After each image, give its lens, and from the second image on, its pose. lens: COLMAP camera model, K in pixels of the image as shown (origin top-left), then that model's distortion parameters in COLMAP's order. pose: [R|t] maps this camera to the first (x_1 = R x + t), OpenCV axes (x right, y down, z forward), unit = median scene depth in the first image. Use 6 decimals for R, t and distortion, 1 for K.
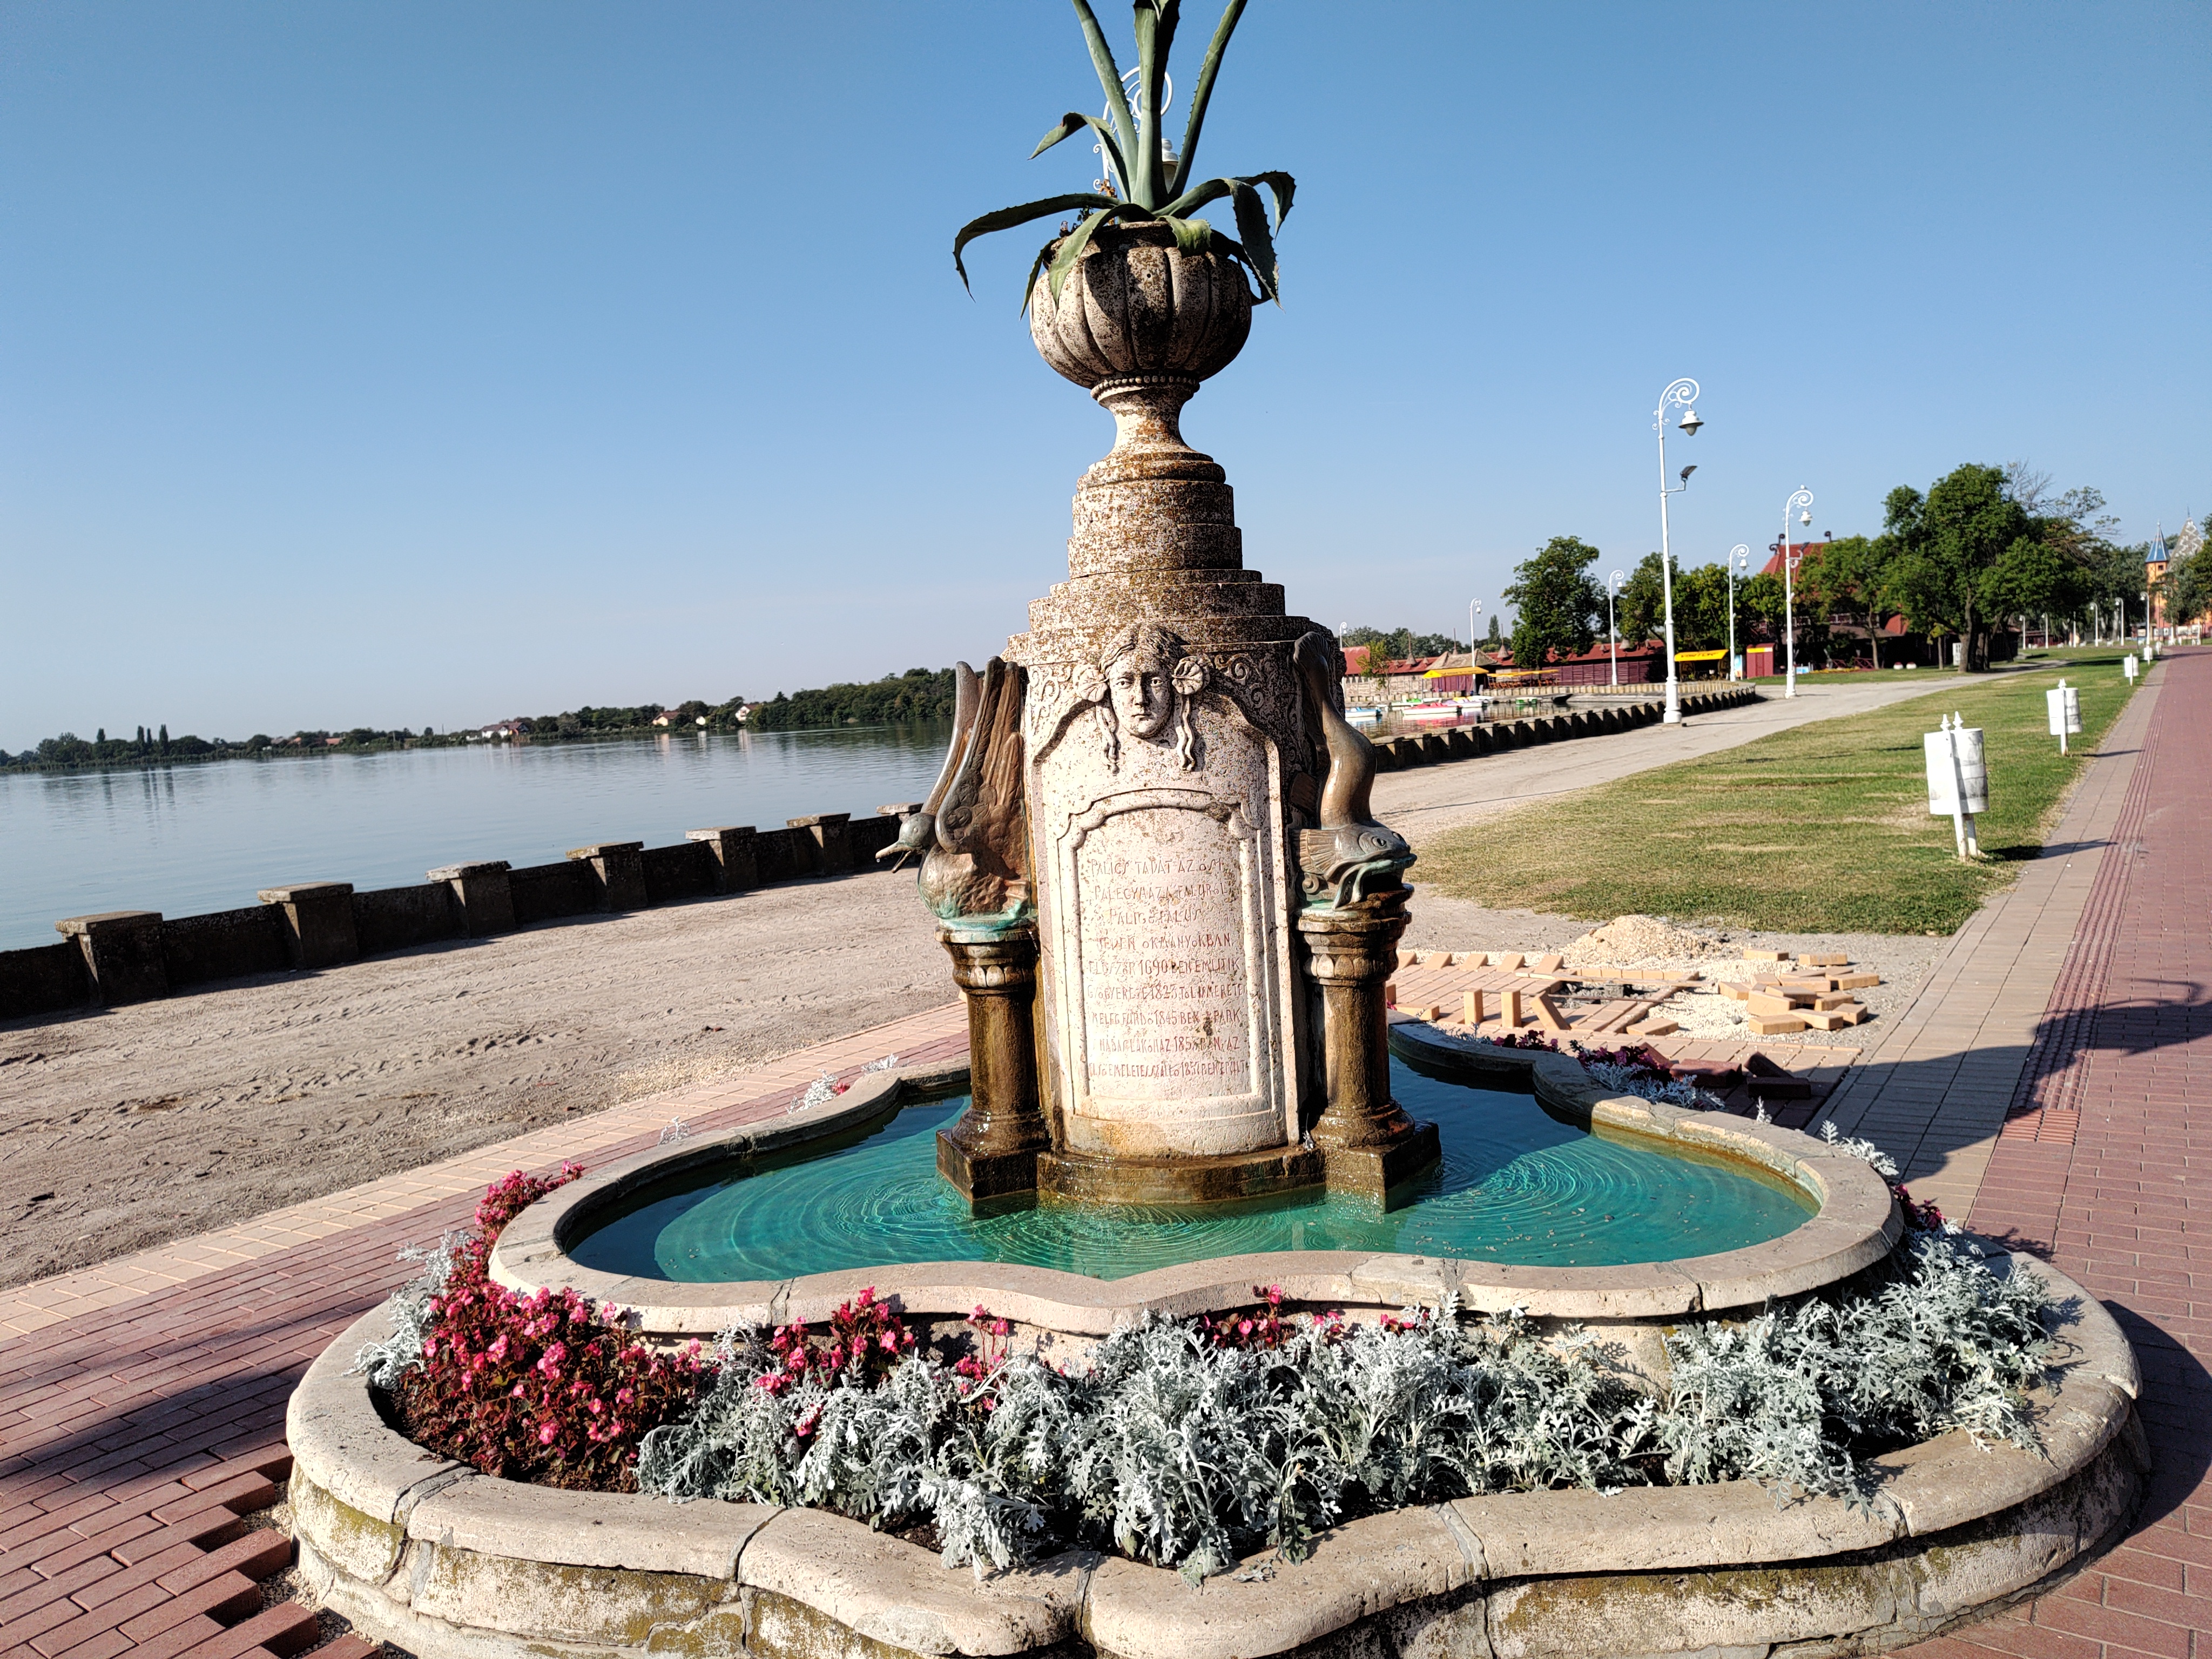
lens RADIAL K [[1477.1, 0, 1106.0], [0, 1477.1, 829.5], [0, 0, 1]] dist [0.068886, -0.099088]
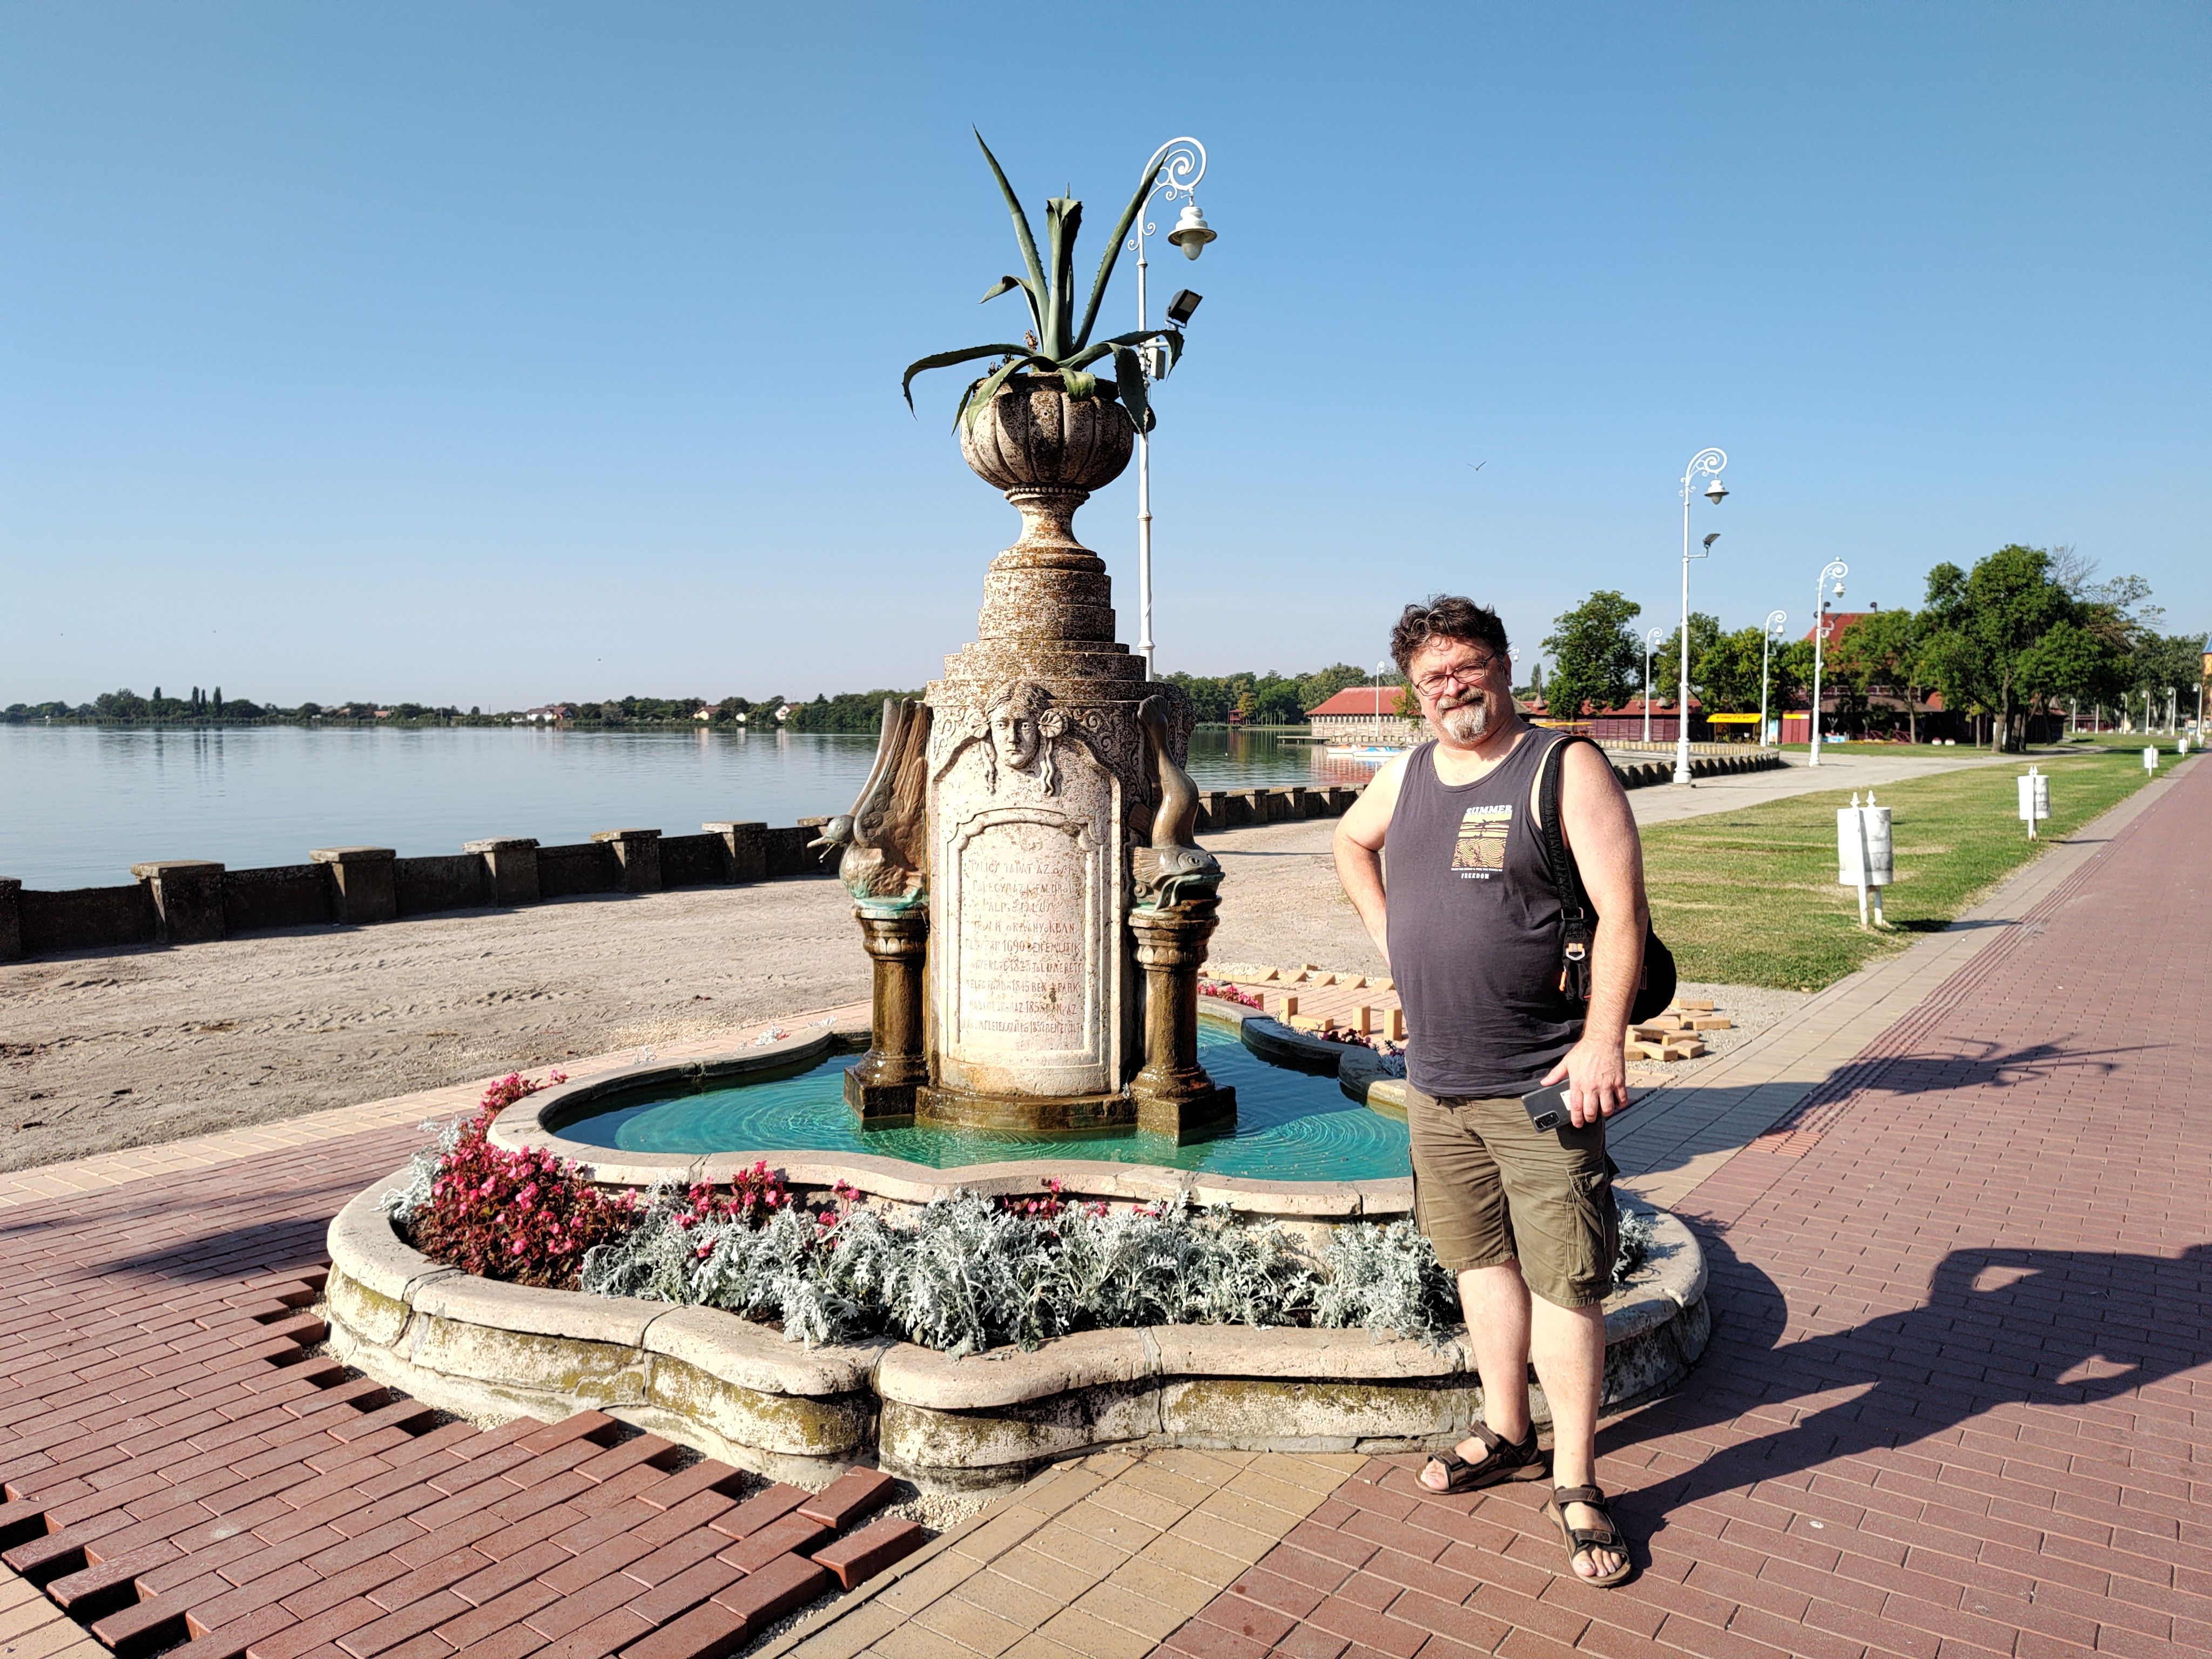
lens RADIAL K [[1493.3, 0, 1106.0], [0, 1493.3, 829.5], [0, 0, 1]] dist [0.064975, -0.098722]
pose [[0.997416, 0.067118, -0.025603, 0.135303], [-0.067487, 0.997625, -0.013804, 0.004184], [0.024616, 0.015496, 0.999577, -0.293126]]
